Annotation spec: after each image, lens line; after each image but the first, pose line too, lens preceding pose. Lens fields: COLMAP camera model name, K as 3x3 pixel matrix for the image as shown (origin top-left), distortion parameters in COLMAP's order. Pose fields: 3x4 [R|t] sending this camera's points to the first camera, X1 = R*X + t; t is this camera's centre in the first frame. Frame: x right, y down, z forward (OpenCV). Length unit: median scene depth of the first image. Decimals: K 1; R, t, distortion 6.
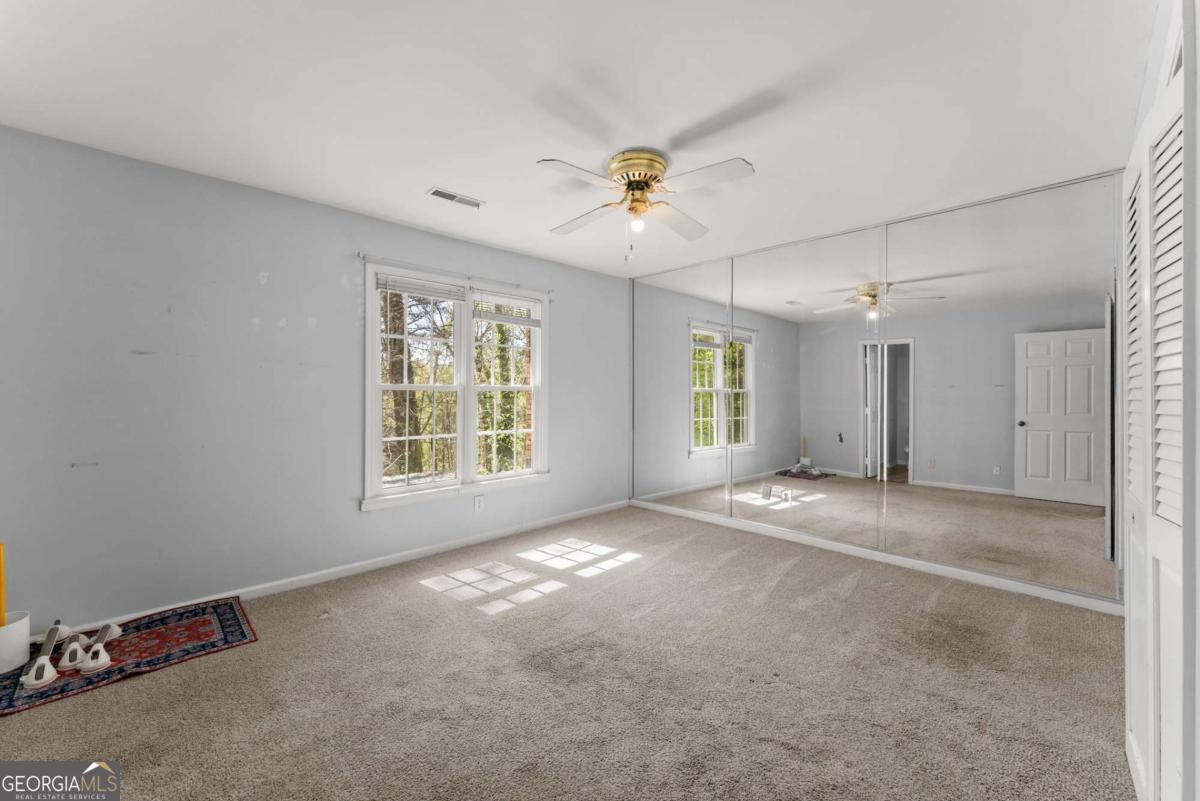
lens RADIAL K [[488.0, 0, 600.0], [0, 488.0, 400.5], [0, 0, 1]] dist [0.000096, 0.000165]
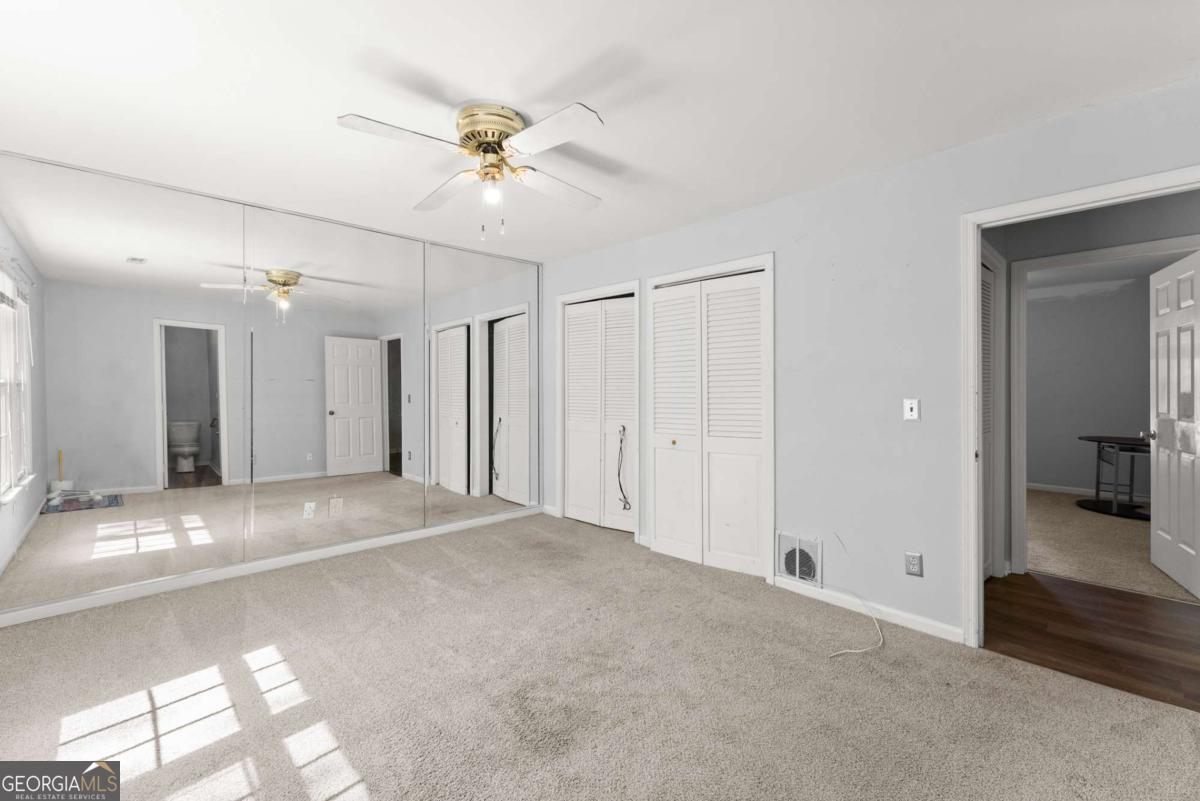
lens RADIAL K [[488.0, 0, 600.0], [0, 488.0, 400.5], [0, 0, 1]] dist [0.000096, 0.000165]
pose [[0.029240, -0.031304, 0.999082, -0.648454], [0.015002, 0.999411, 0.030876, -0.021093], [-0.999460, 0.014085, 0.029693, 0.659283]]
